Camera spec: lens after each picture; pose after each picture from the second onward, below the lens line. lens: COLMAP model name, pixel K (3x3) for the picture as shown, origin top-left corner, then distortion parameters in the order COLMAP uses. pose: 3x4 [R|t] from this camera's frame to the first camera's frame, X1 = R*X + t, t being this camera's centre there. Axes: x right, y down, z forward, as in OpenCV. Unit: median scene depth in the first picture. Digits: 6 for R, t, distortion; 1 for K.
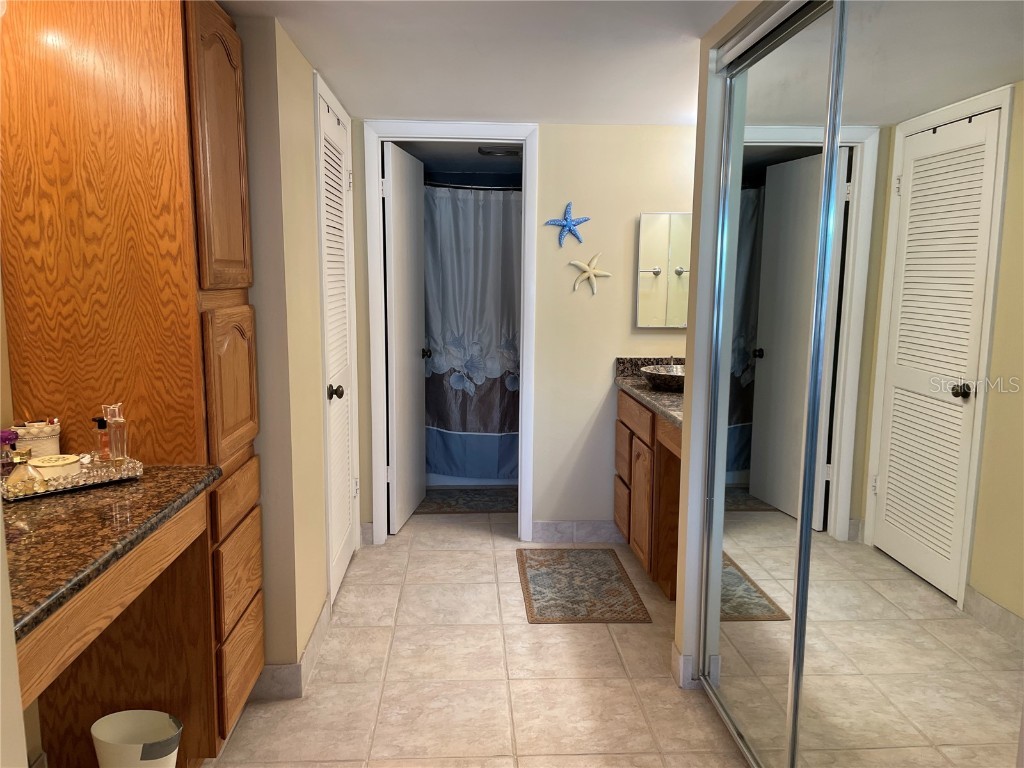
lens RADIAL K [[770.9, 0, 496.9], [0, 770.9, 387.3], [0, 0, 1]] dist [0.099724, -0.128706]
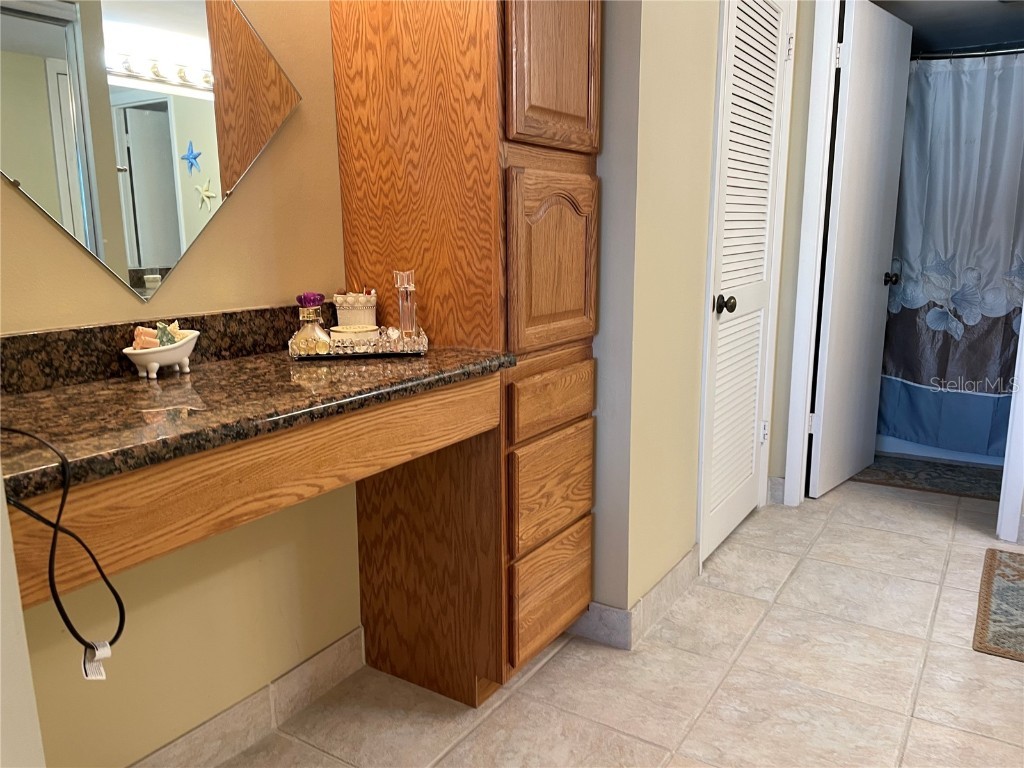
lens RADIAL K [[770.9, 0, 495.1], [0, 770.9, 389.5], [0, 0, 1]] dist [0.099724, -0.128706]
pose [[0.811405, 0.097994, -0.576211, 0.062721], [-0.066555, 0.994924, 0.075481, 0.041817], [0.580683, -0.022895, 0.813808, 0.161750]]
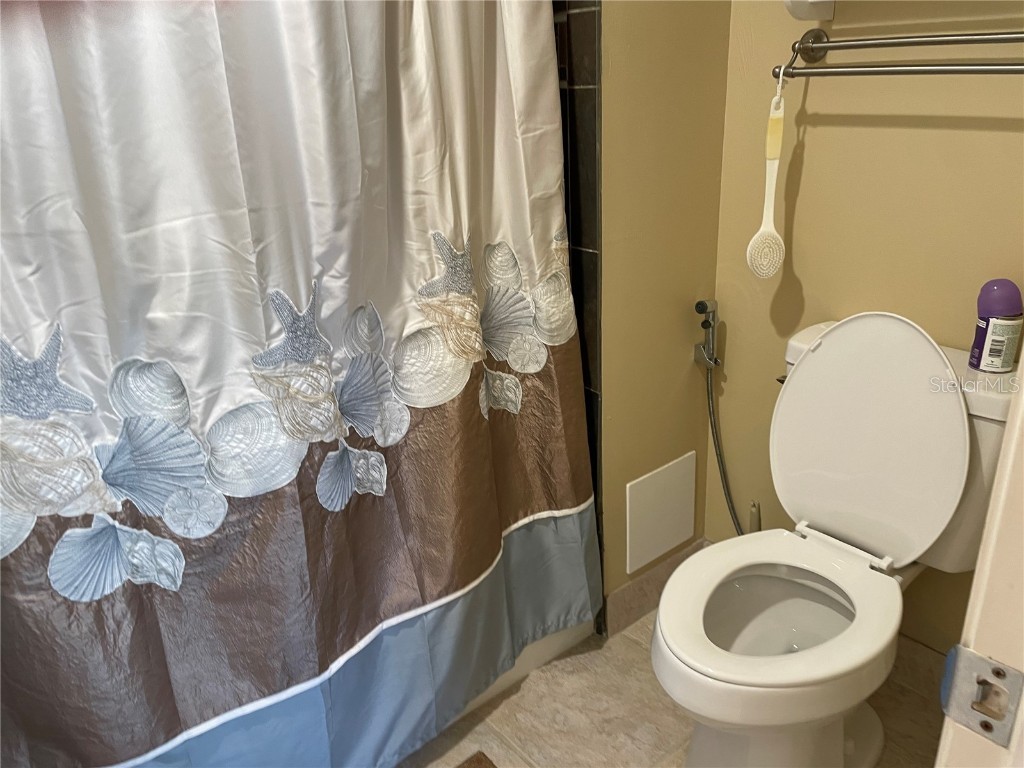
lens RADIAL K [[770.9, 0, 512.6], [0, 770.9, 384.2], [0, 0, 1]] dist [0.099724, -0.128706]
pose [[0.789653, -0.270750, 0.550584, -0.086253], [0.127384, 0.950161, 0.284547, -0.131253], [-0.600185, -0.154558, 0.784787, 1.036649]]
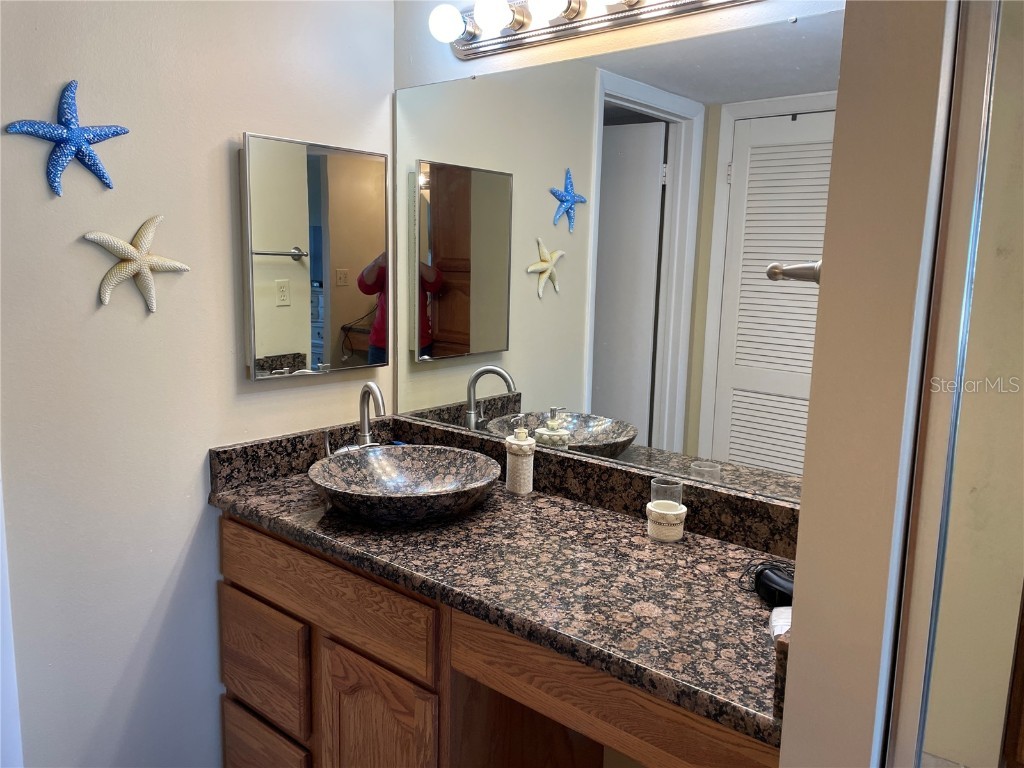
lens RADIAL K [[770.9, 0, 486.3], [0, 770.9, 367.6], [0, 0, 1]] dist [0.099724, -0.128706]
pose [[0.679877, -0.099958, 0.726482, -0.064801], [0.084702, 0.994740, 0.057599, -0.103190], [-0.728418, 0.022374, 0.684767, 0.594141]]
